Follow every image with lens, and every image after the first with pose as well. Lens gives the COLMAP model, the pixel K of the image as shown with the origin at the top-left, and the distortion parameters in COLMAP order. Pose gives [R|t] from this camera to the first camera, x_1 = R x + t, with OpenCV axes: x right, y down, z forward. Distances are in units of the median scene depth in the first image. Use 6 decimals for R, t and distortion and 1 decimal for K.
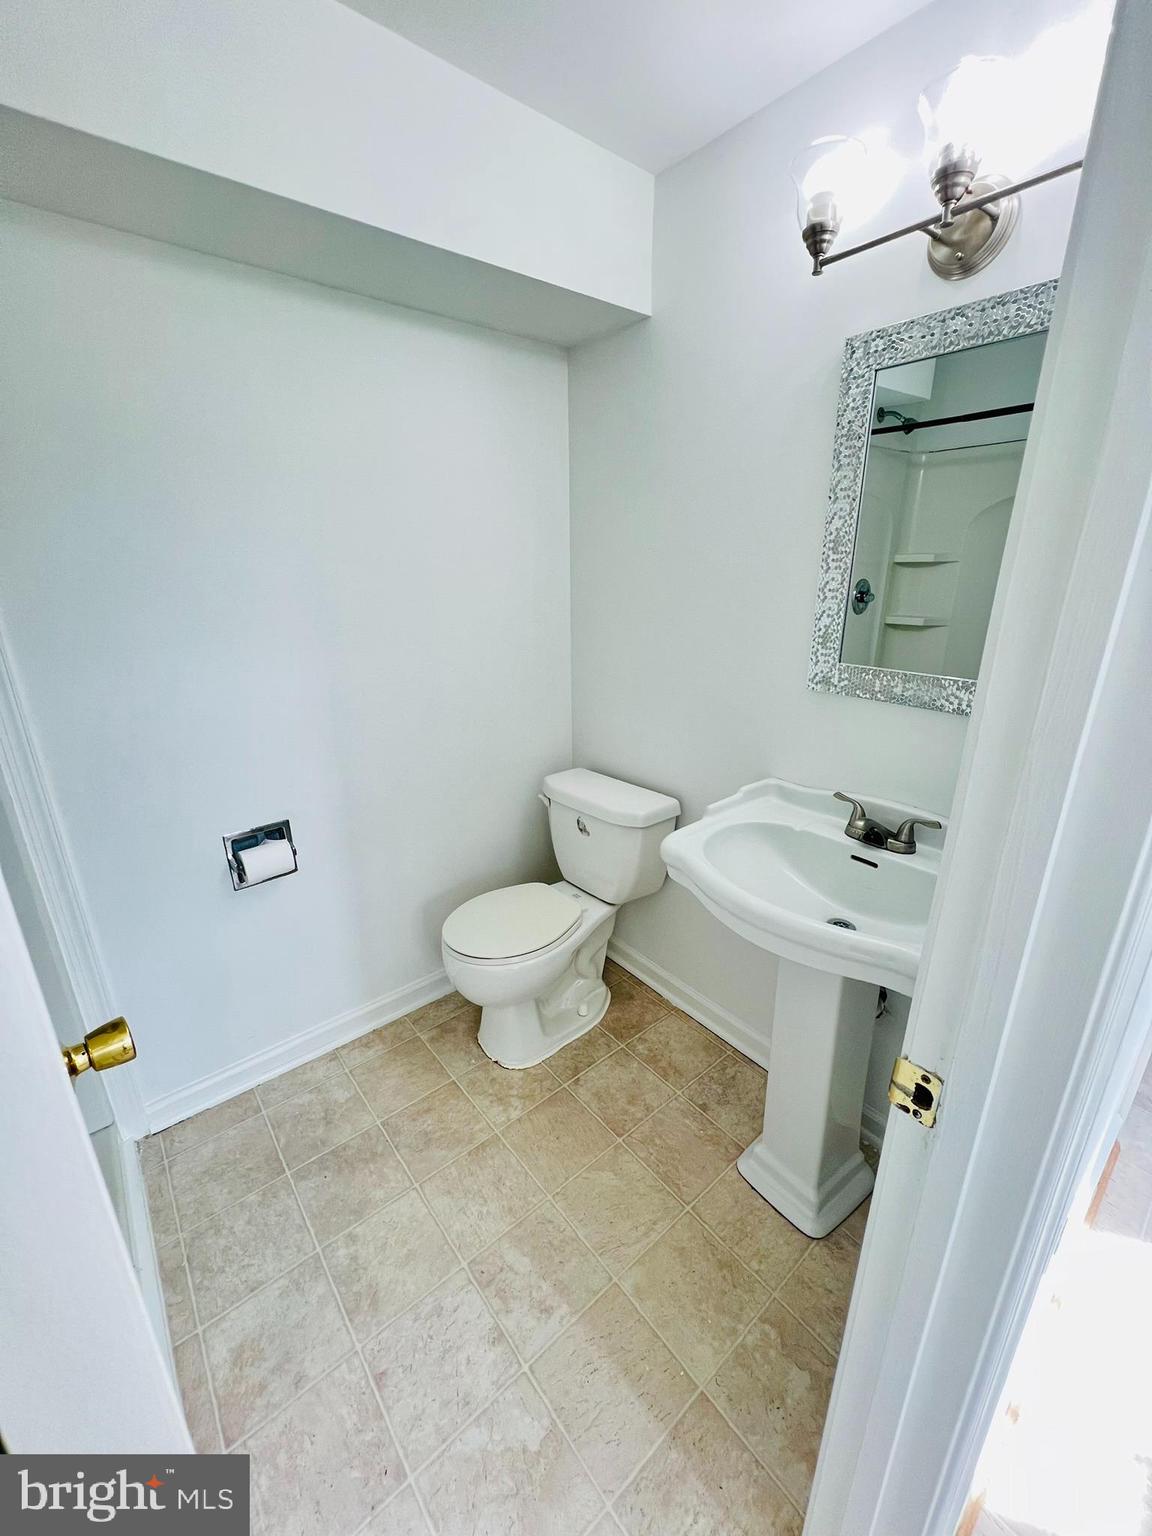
lens RADIAL K [[617.7, 0, 576.9], [0, 617.7, 766.5], [0, 0, 1]] dist [0.002044, 0.000546]
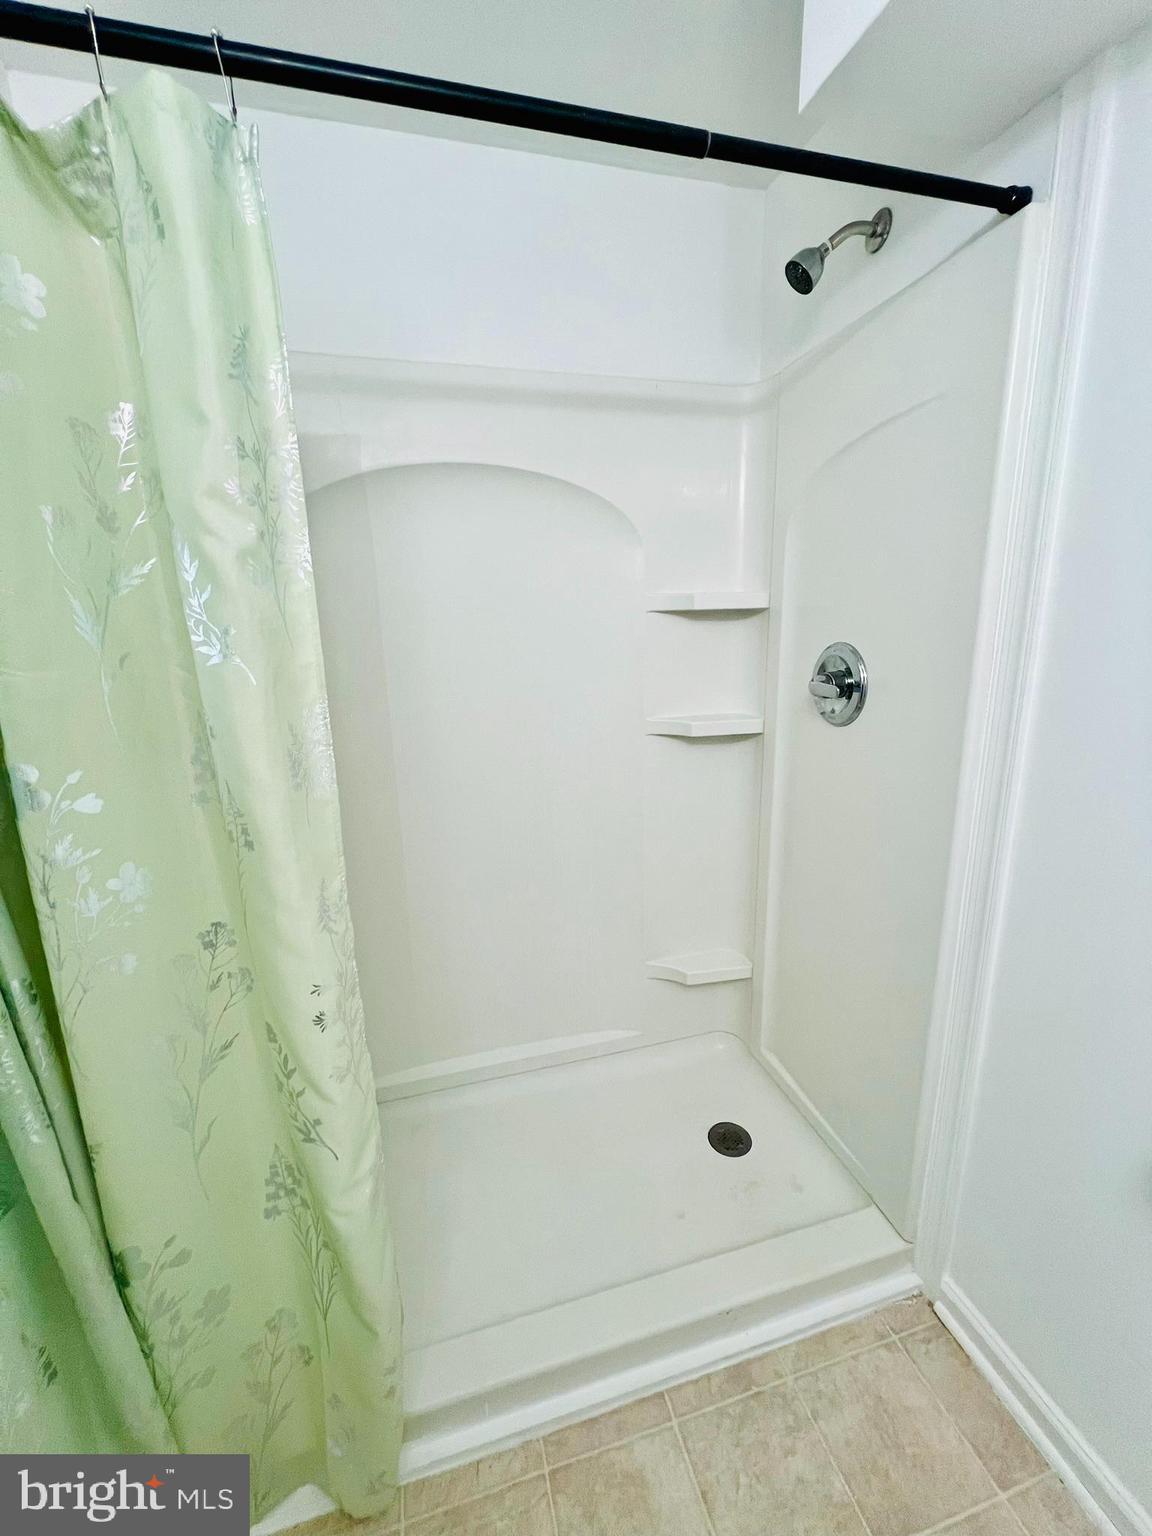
lens RADIAL K [[619.5, 0, 579.7], [0, 619.5, 769.9], [0, 0, 1]] dist [-0.001423, 0.000104]
pose [[-0.410197, 0.239742, -0.879922, 0.000212], [-0.269557, 0.889851, 0.368108, -0.173268], [0.871251, 0.388186, -0.300390, 0.656103]]
